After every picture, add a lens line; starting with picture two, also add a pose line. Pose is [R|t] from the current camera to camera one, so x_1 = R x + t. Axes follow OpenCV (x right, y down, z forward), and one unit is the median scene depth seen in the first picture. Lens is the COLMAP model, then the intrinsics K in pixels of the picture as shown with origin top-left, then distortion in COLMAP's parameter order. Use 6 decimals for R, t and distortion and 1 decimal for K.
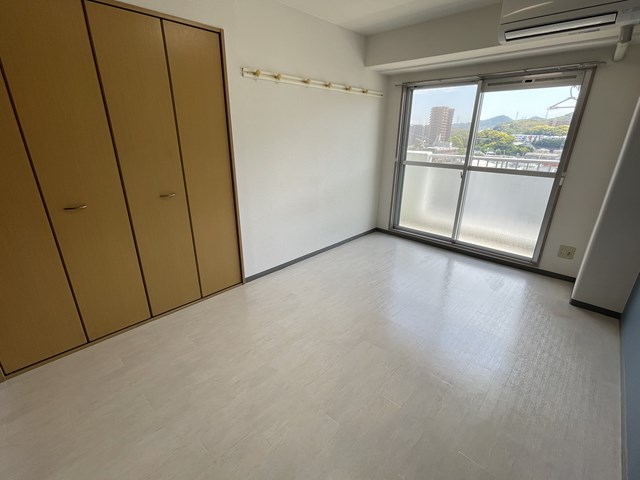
lens RADIAL K [[296.3, 0, 321.8], [0, 296.3, 241.5], [0, 0, 1]] dist [-0.000606, 0.002801]
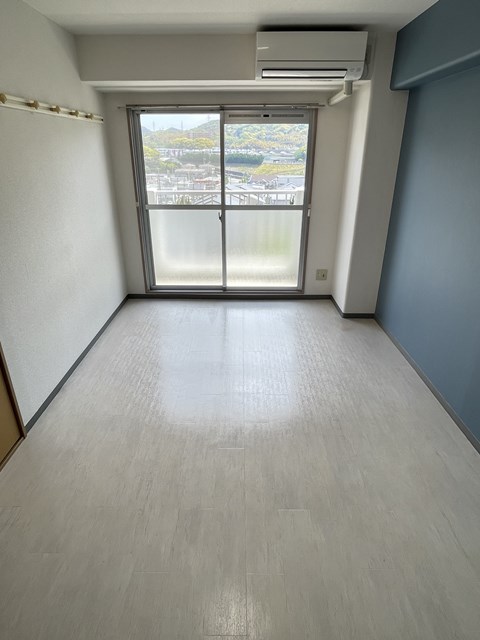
lens RADIAL K [[379.8, 0, 238.1], [0, 379.8, 319.4], [0, 0, 1]] dist [-0.000386, 0.001566]
pose [[0.737823, -0.288904, 0.610043, -0.295570], [0.243000, 0.956864, 0.159253, -0.094607], [-0.629737, 0.030740, 0.776200, 0.074687]]
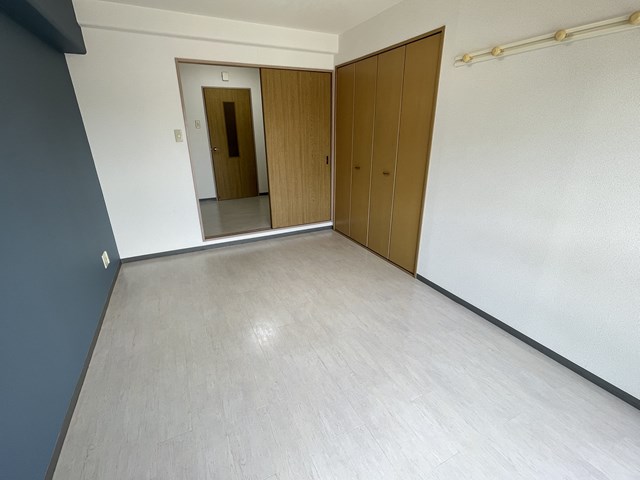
lens RADIAL K [[296.3, 0, 319.7], [0, 296.3, 240.8], [0, 0, 1]] dist [-0.000606, 0.002801]
pose [[-0.355609, 0.324795, -0.876385, 0.601744], [-0.318797, 0.839292, 0.440406, -0.261942], [0.878584, 0.436001, -0.194916, 0.725528]]
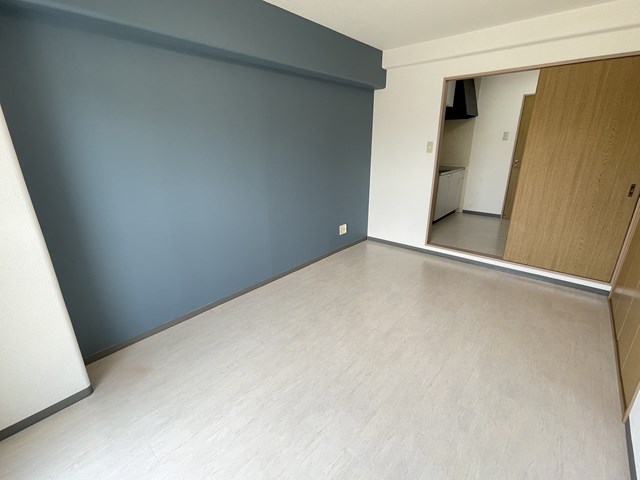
lens RADIAL K [[296.3, 0, 319.9], [0, 296.3, 241.5], [0, 0, 1]] dist [-0.000606, 0.002801]
pose [[-0.999262, 0.006311, -0.037902, 0.264401], [-0.018860, 0.778860, 0.626914, -0.374869], [0.033477, 0.627166, -0.778166, 1.016347]]
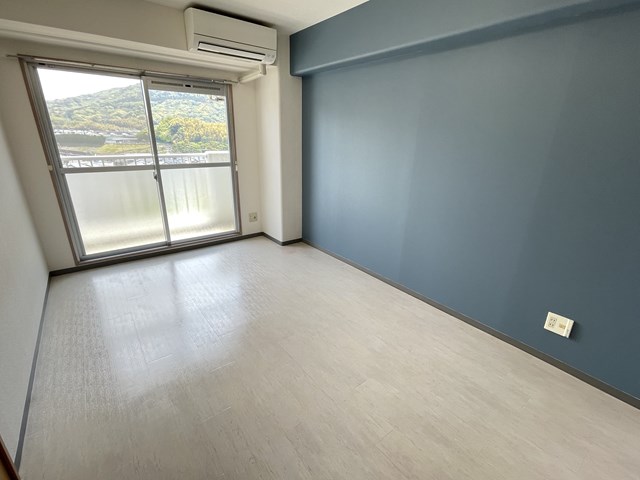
lens RADIAL K [[296.3, 0, 317.4], [0, 296.3, 241.0], [0, 0, 1]] dist [-0.000606, 0.002801]
pose [[0.170508, -0.340871, 0.924518, -0.400130], [0.324441, 0.905361, 0.273971, -0.128346], [-0.930411, 0.253237, 0.264964, 0.326703]]
